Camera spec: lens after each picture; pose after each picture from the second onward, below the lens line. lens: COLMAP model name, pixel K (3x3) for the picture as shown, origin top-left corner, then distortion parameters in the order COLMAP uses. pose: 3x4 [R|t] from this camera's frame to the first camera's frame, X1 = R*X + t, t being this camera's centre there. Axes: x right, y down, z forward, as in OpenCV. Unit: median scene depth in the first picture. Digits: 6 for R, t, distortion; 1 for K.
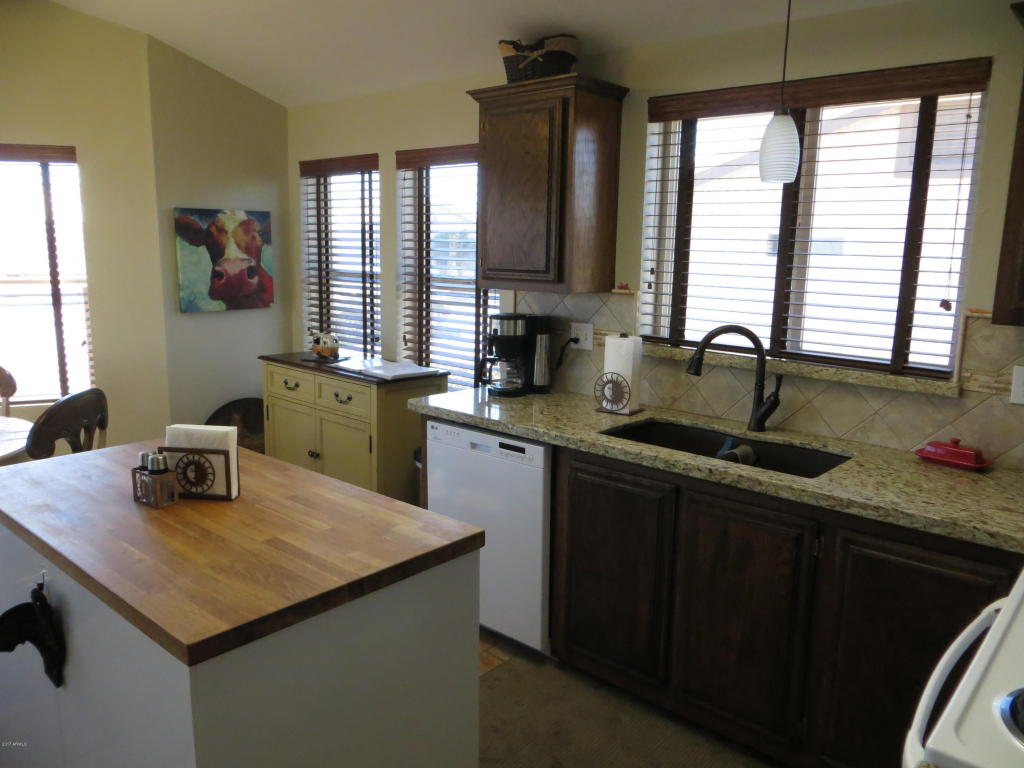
lens RADIAL K [[773.8, 0, 529.4], [0, 773.8, 379.7], [0, 0, 1]] dist [-0.002562, 0.002490]
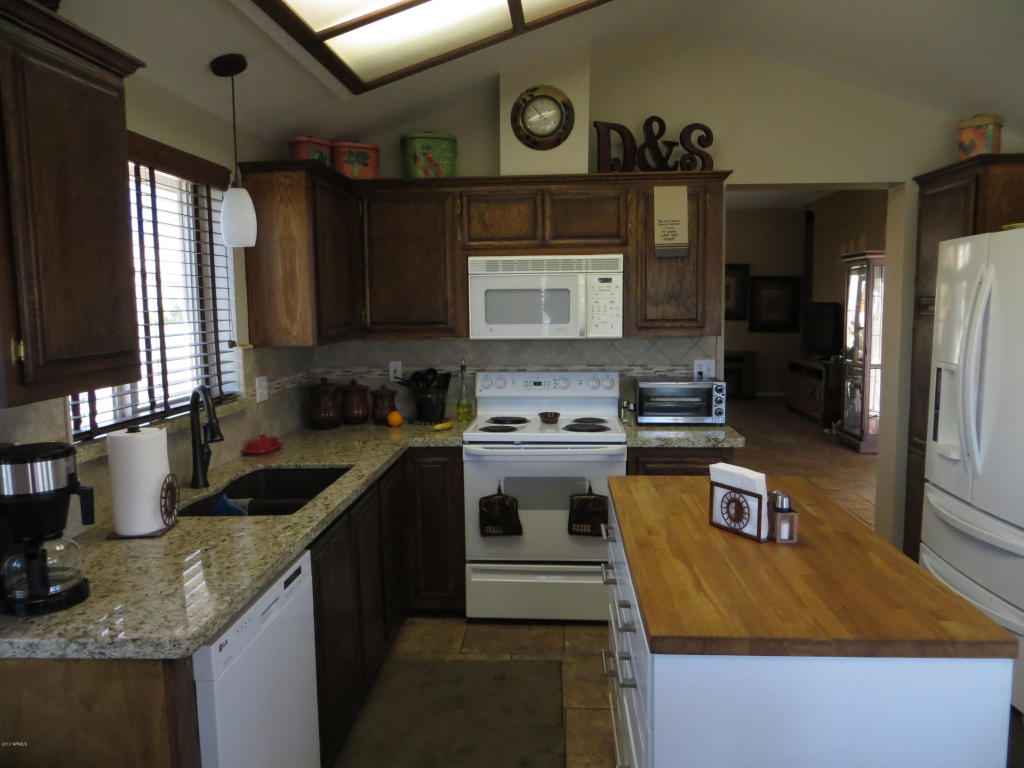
lens RADIAL K [[770.8, 0, 507.8], [0, 770.8, 376.4], [0, 0, 1]] dist [-0.015536, 0.003144]
pose [[-0.594432, -0.090235, 0.799067, -0.701005], [0.146116, 0.965023, 0.217672, -0.223218], [-0.790760, 0.246147, -0.560455, 1.181652]]
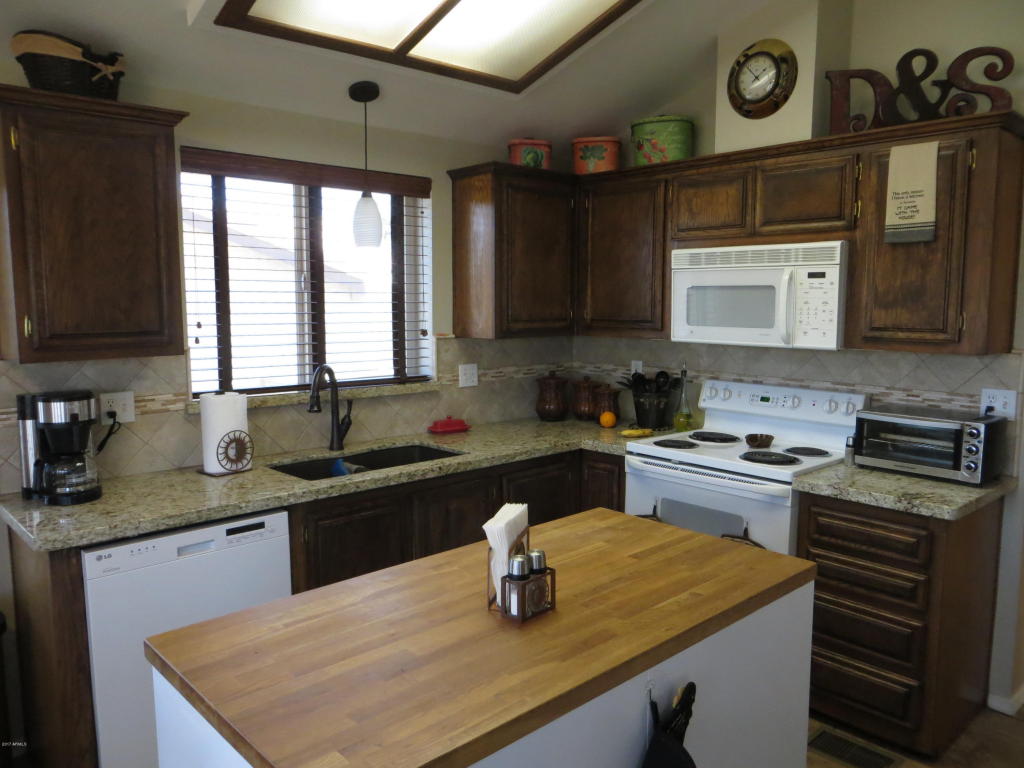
lens RADIAL K [[770.8, 0, 507.8], [0, 770.8, 376.4], [0, 0, 1]] dist [-0.015536, 0.003144]
pose [[0.121394, -0.119399, 0.985397, -0.812051], [0.178479, 0.979185, 0.096659, -0.110755], [-0.976427, 0.164139, 0.140177, 0.550294]]
